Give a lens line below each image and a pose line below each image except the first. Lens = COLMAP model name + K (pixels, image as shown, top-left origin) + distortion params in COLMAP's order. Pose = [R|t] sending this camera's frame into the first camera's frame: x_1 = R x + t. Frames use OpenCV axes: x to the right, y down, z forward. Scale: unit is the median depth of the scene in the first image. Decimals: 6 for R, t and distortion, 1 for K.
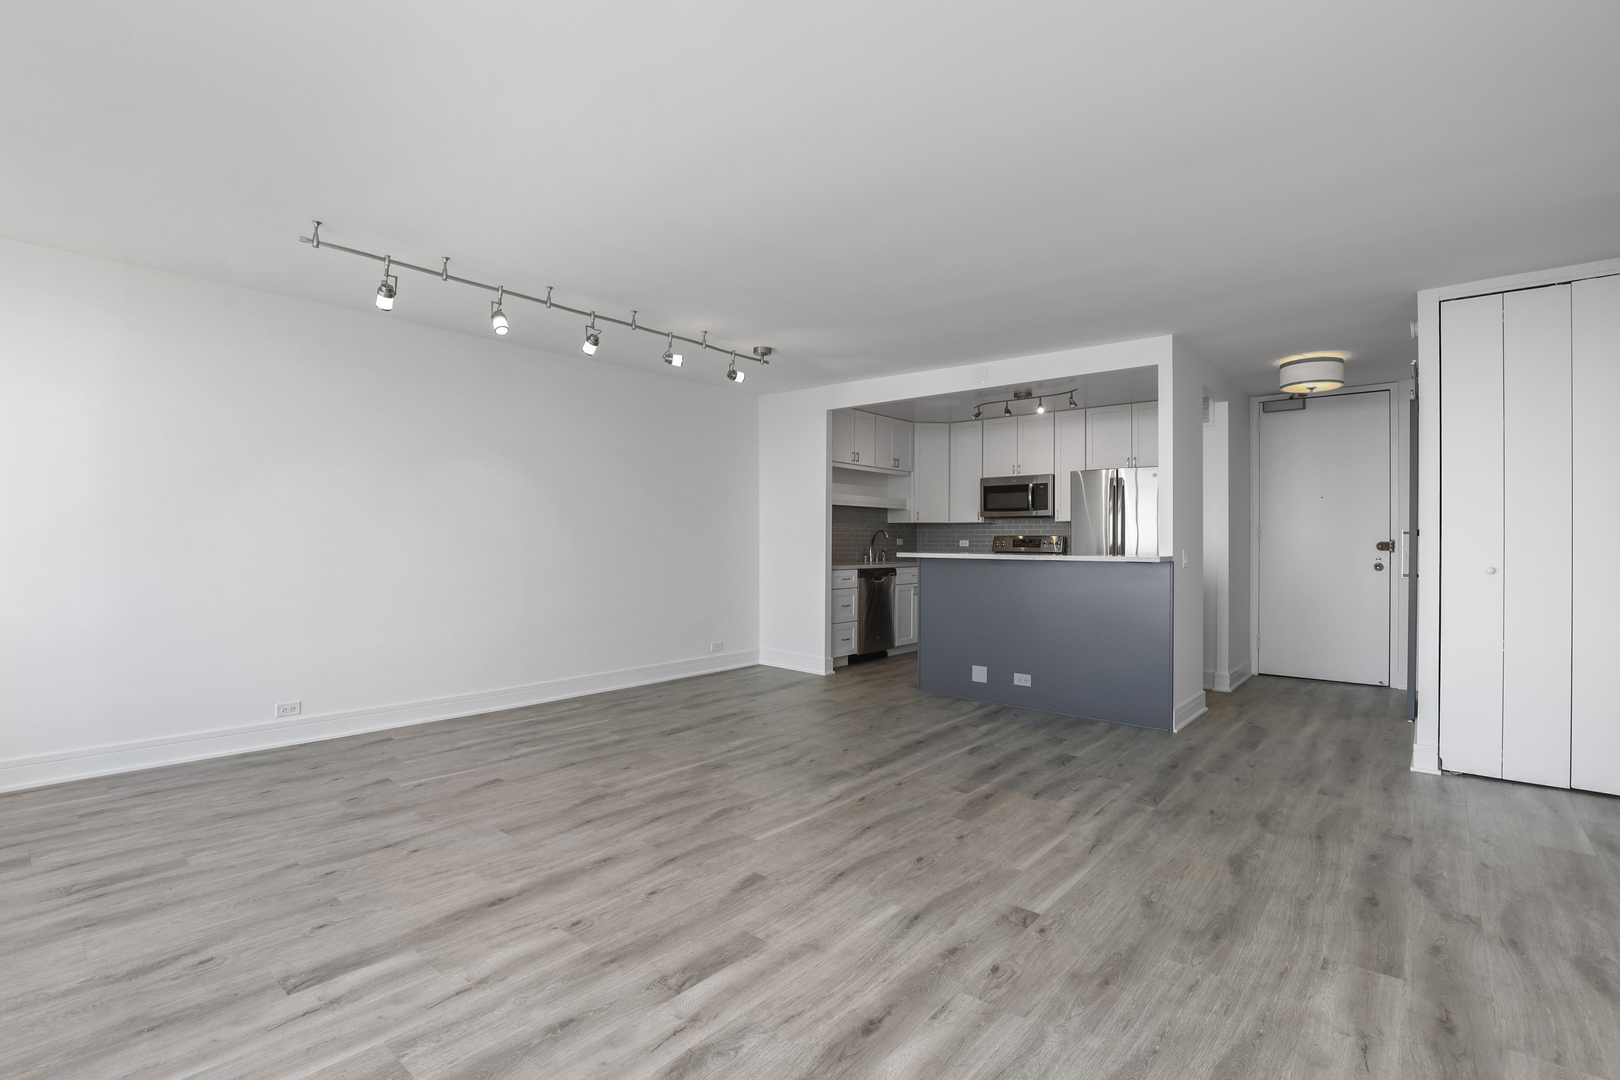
lens RADIAL K [[743.6, 0, 807.2], [0, 743.6, 545.0], [0, 0, 1]] dist [-0.032224, 0.006024]
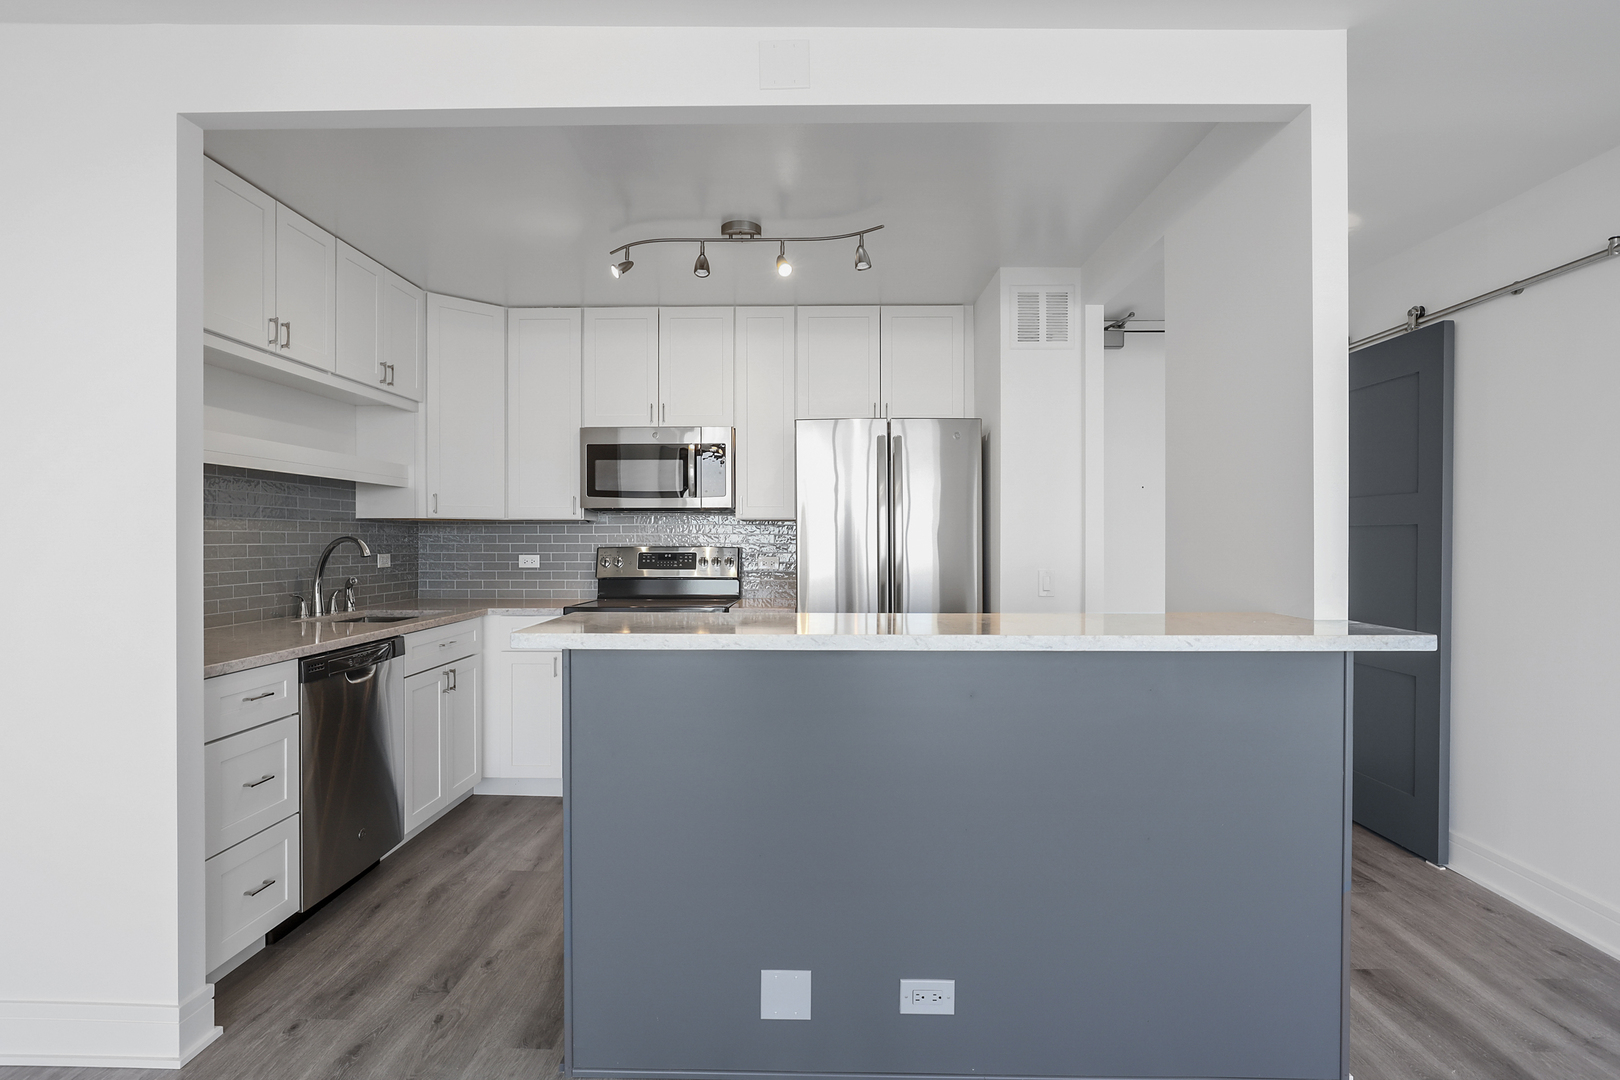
lens RADIAL K [[826.1, 0, 807.0], [0, 826.1, 534.4], [0, 0, 1]] dist [-0.015587, 0.004215]
pose [[0.773741, -0.002029, 0.633499, 0.011265], [0.008037, 0.999946, -0.006613, -0.018398], [-0.633451, 0.010208, 0.773715, 0.568517]]
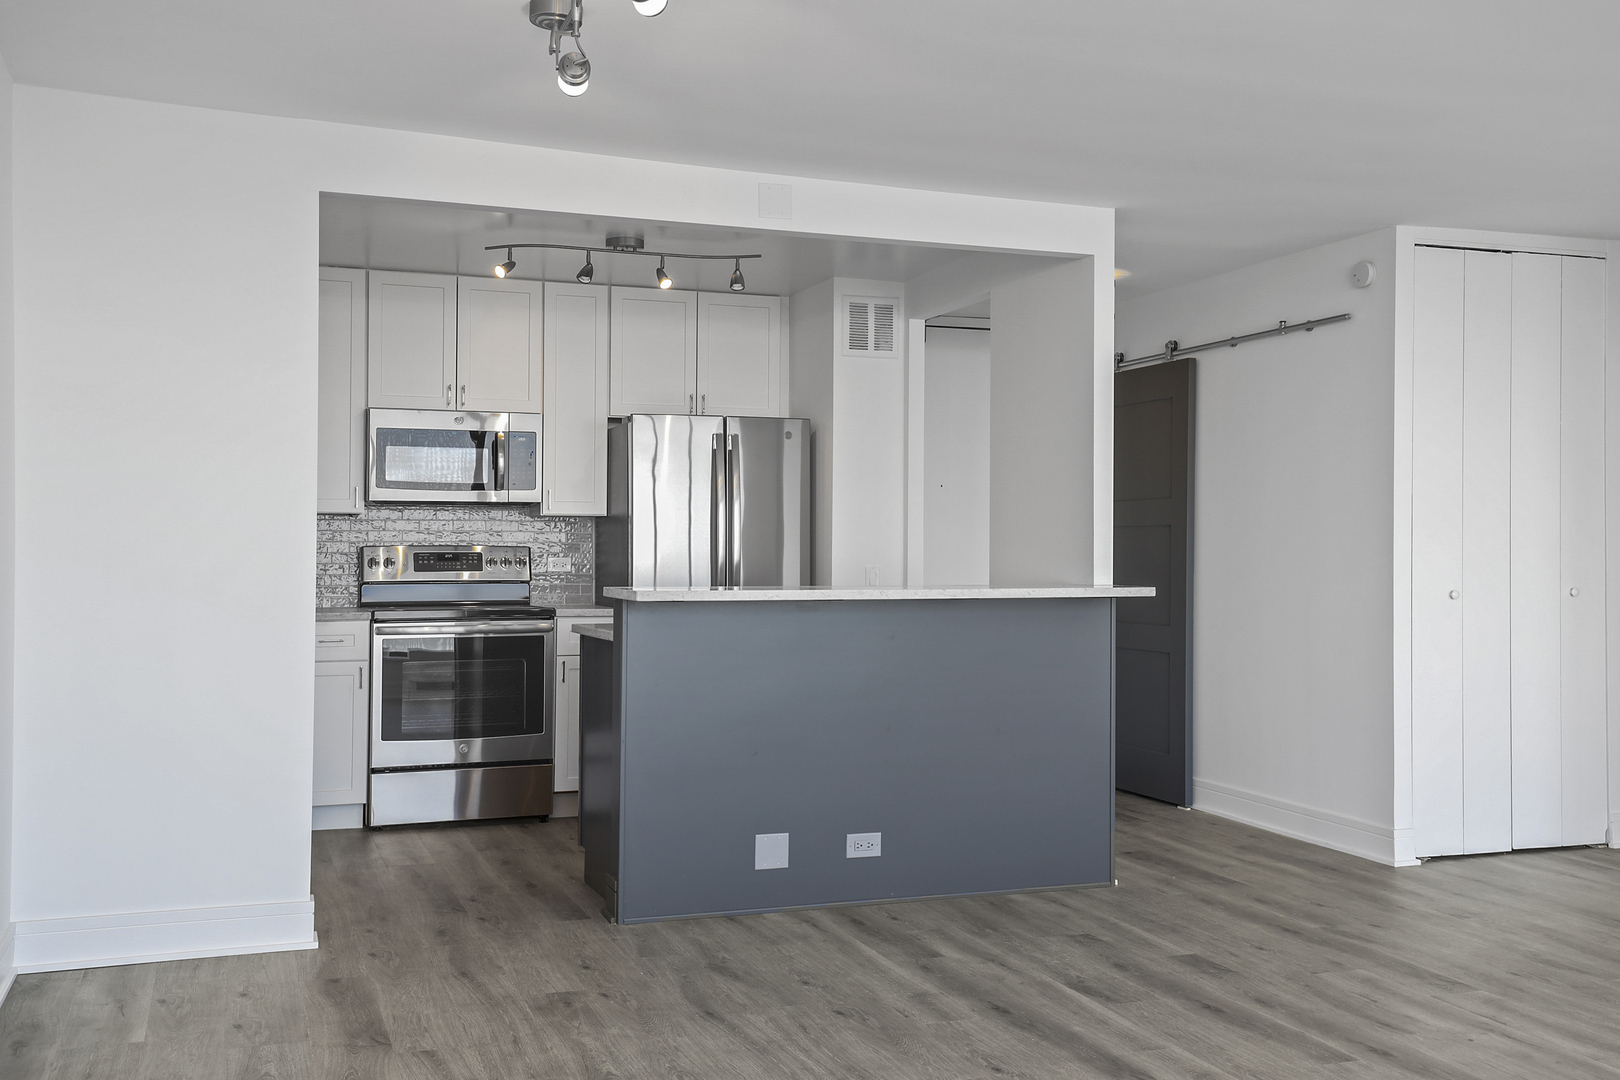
lens RADIAL K [[1538.8, 0, 804.6], [0, 1538.8, 533.8], [0, 0, 1]] dist [0.057000, 0.000000]
pose [[0.495628, 0.004758, 0.868522, -0.465019], [0.006833, 0.999933, -0.009377, -0.010254], [-0.868508, 0.010582, 0.495562, 0.403403]]
